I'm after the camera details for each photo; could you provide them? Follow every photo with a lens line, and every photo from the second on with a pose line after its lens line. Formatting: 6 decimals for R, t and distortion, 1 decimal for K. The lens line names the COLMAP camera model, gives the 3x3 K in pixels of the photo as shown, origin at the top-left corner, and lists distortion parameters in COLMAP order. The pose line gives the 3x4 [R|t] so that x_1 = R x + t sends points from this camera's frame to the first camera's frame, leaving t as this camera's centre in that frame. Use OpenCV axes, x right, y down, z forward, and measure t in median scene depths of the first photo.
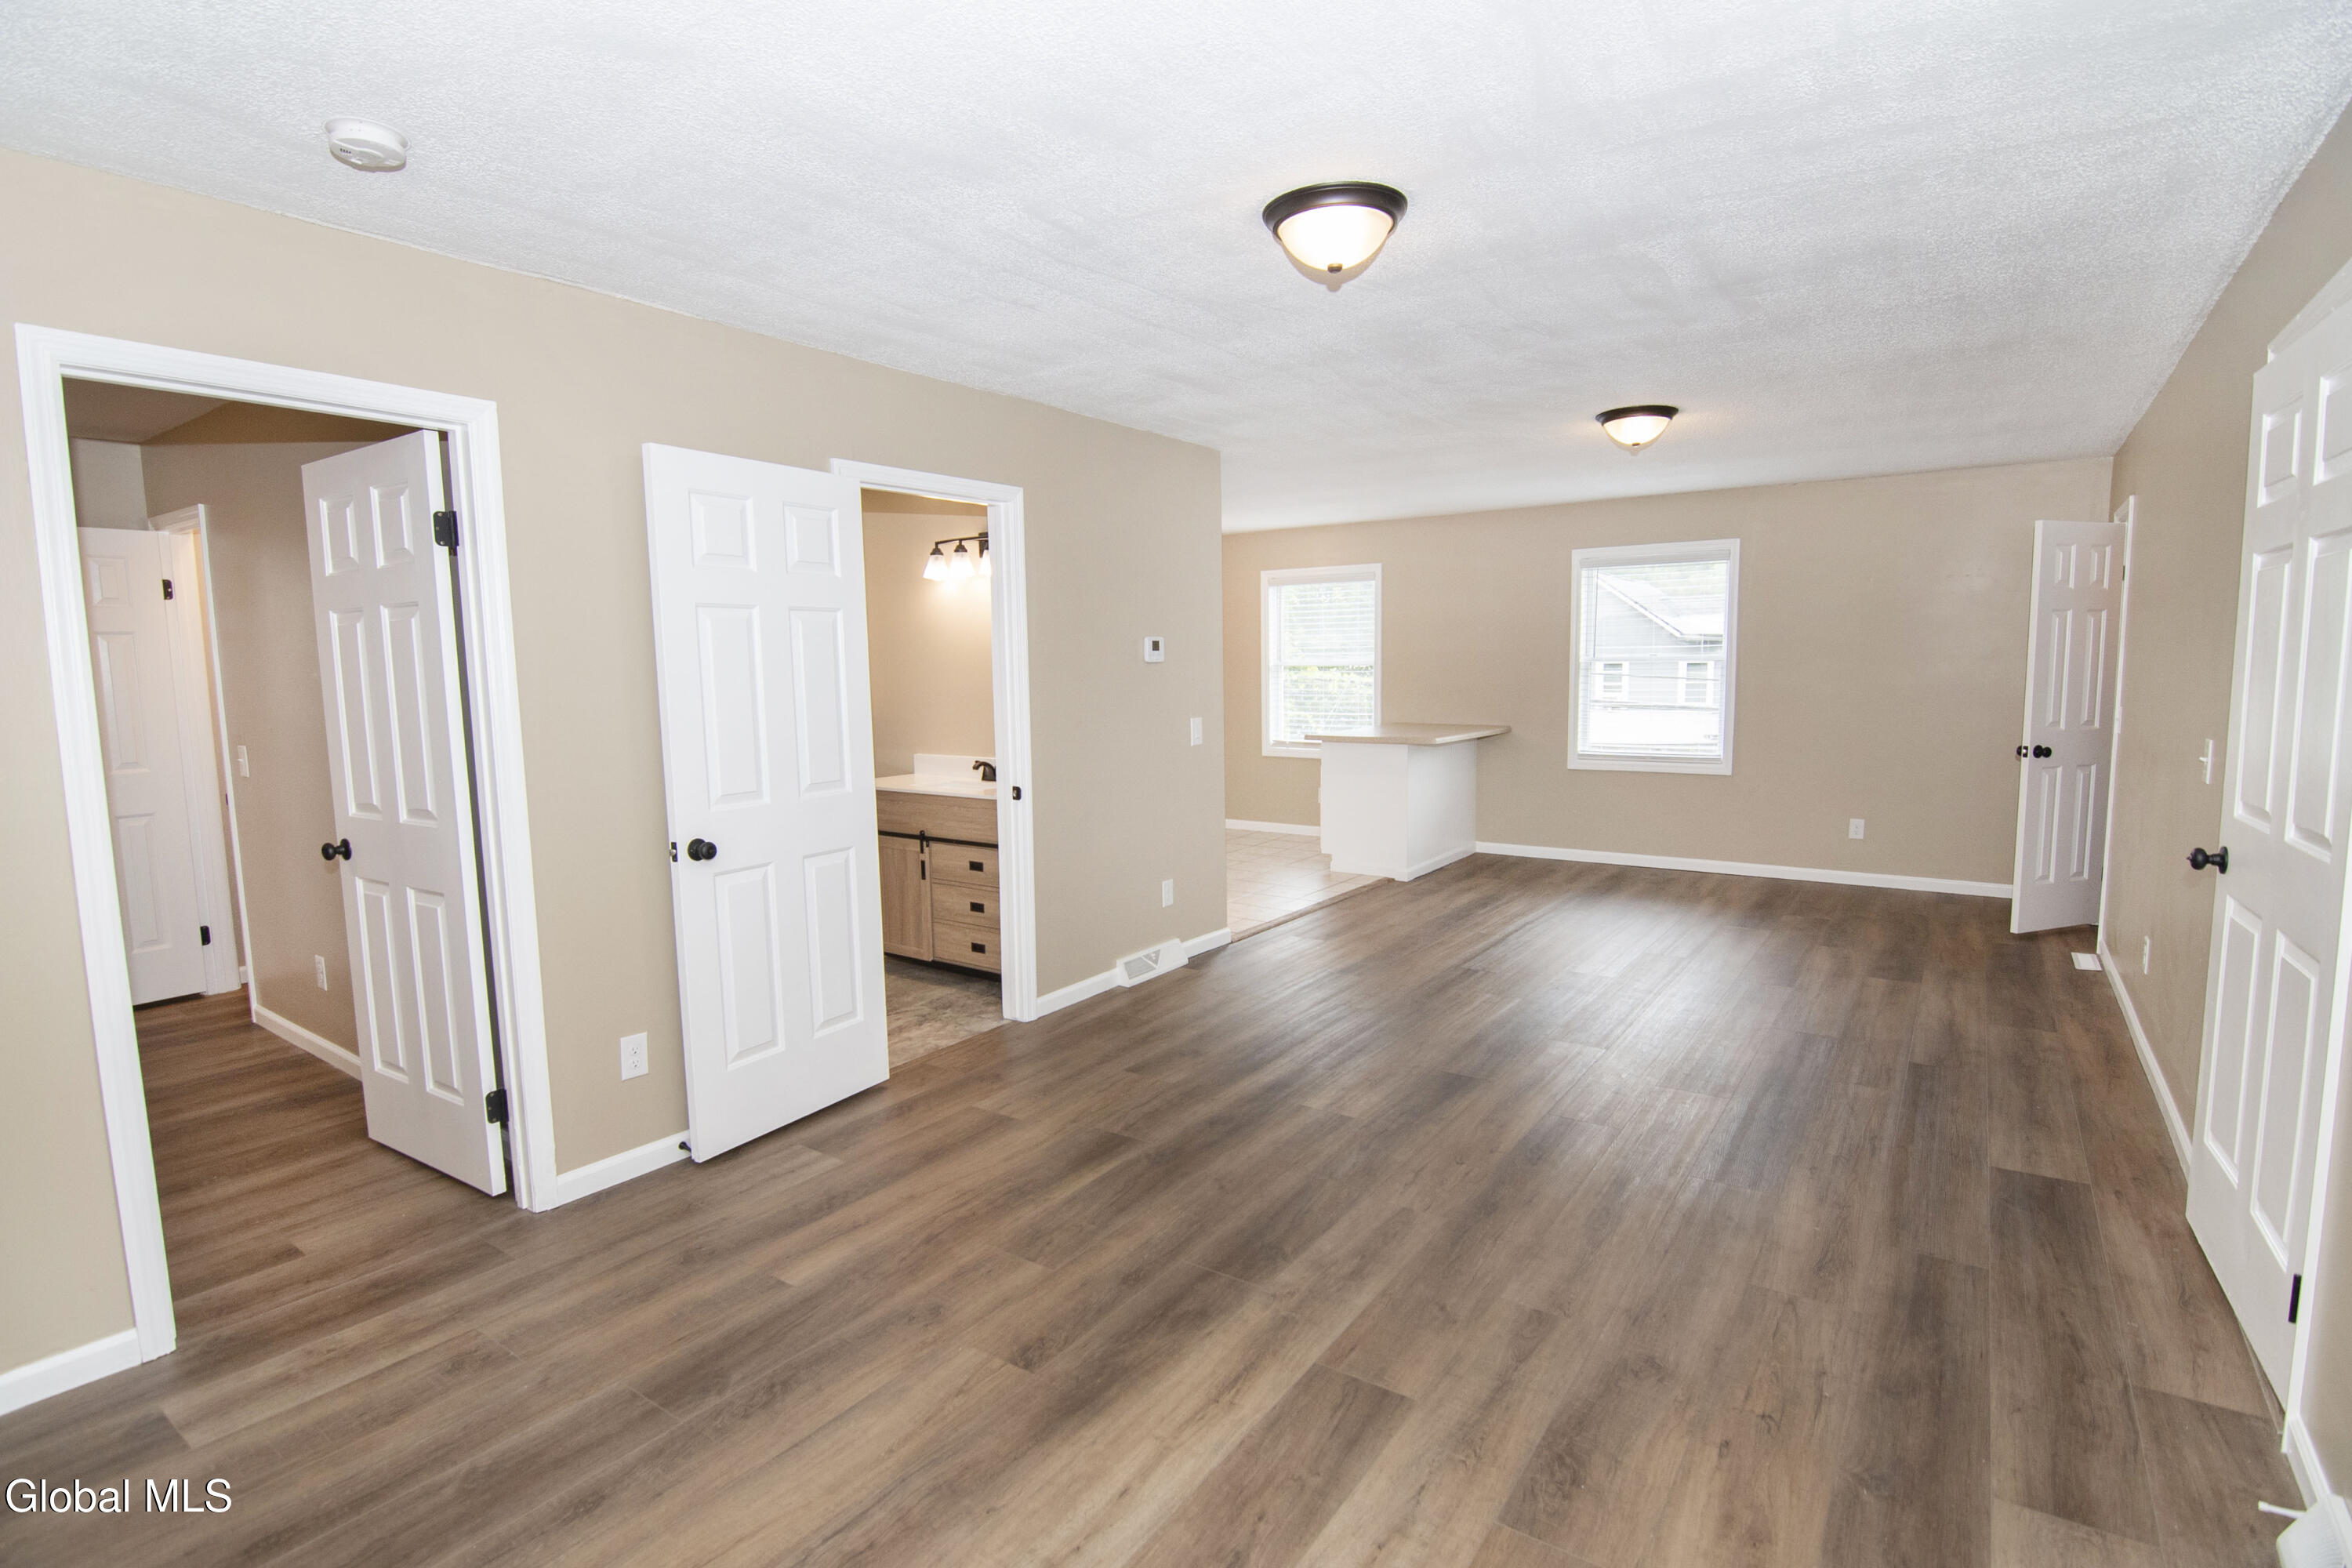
lens RADIAL K [[1174.4, 0, 1171.0], [0, 1174.4, 788.2], [0, 0, 1]] dist [-0.023846, -0.000615]
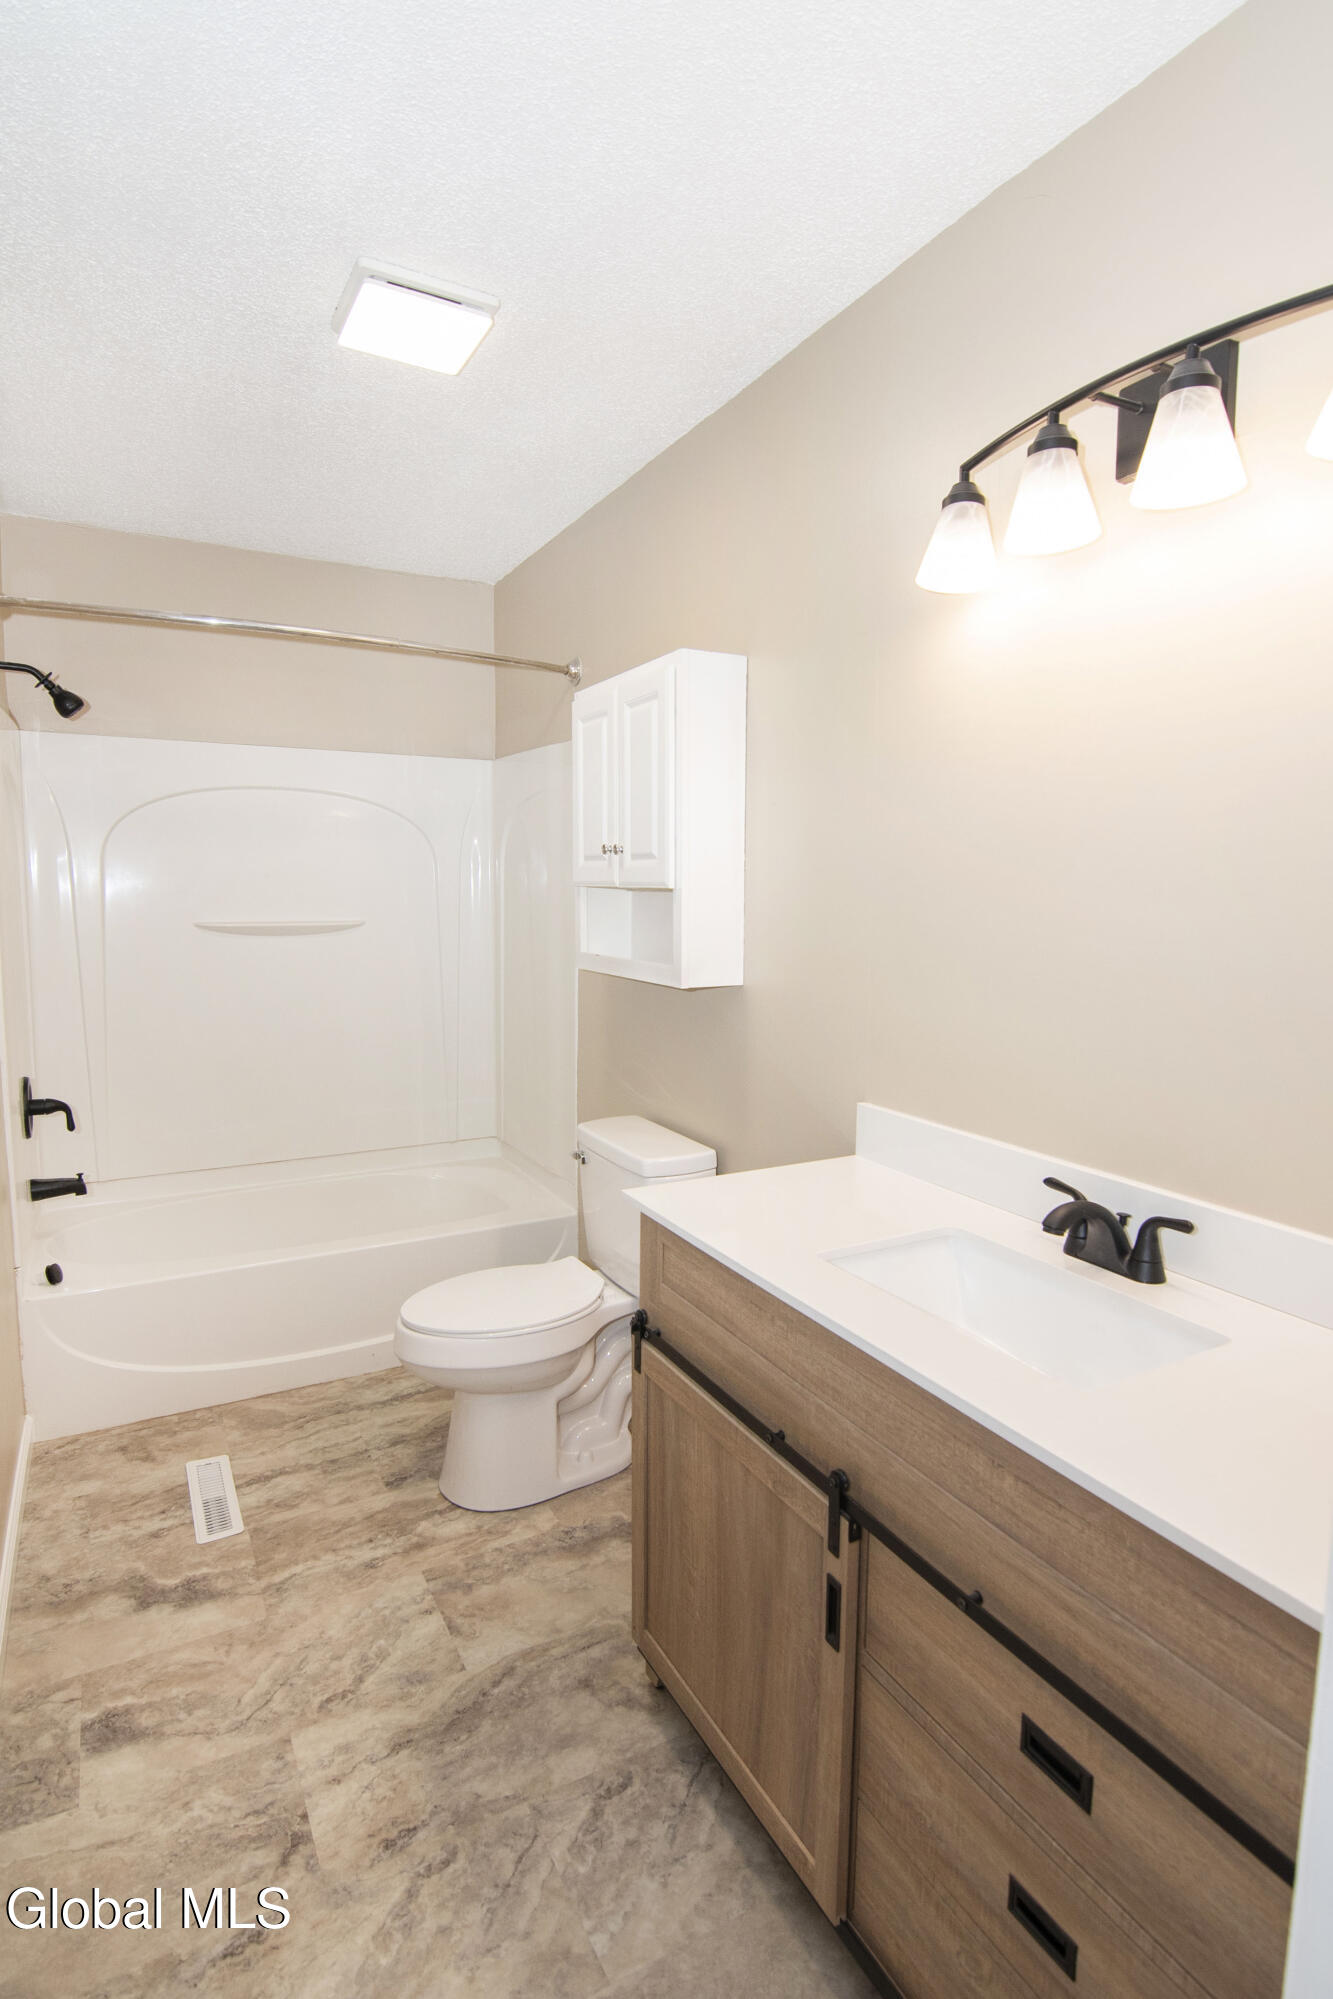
lens RADIAL K [[998.1, 0, 666.5], [0, 998.1, 999.5], [0, 0, 1]] dist [-0.023846, -0.000615]
pose [[0.897819, 0.069758, -0.434805, -0.157081], [-0.065499, 0.997545, 0.024793, -0.073789], [0.435467, 0.006220, 0.900183, 0.777805]]
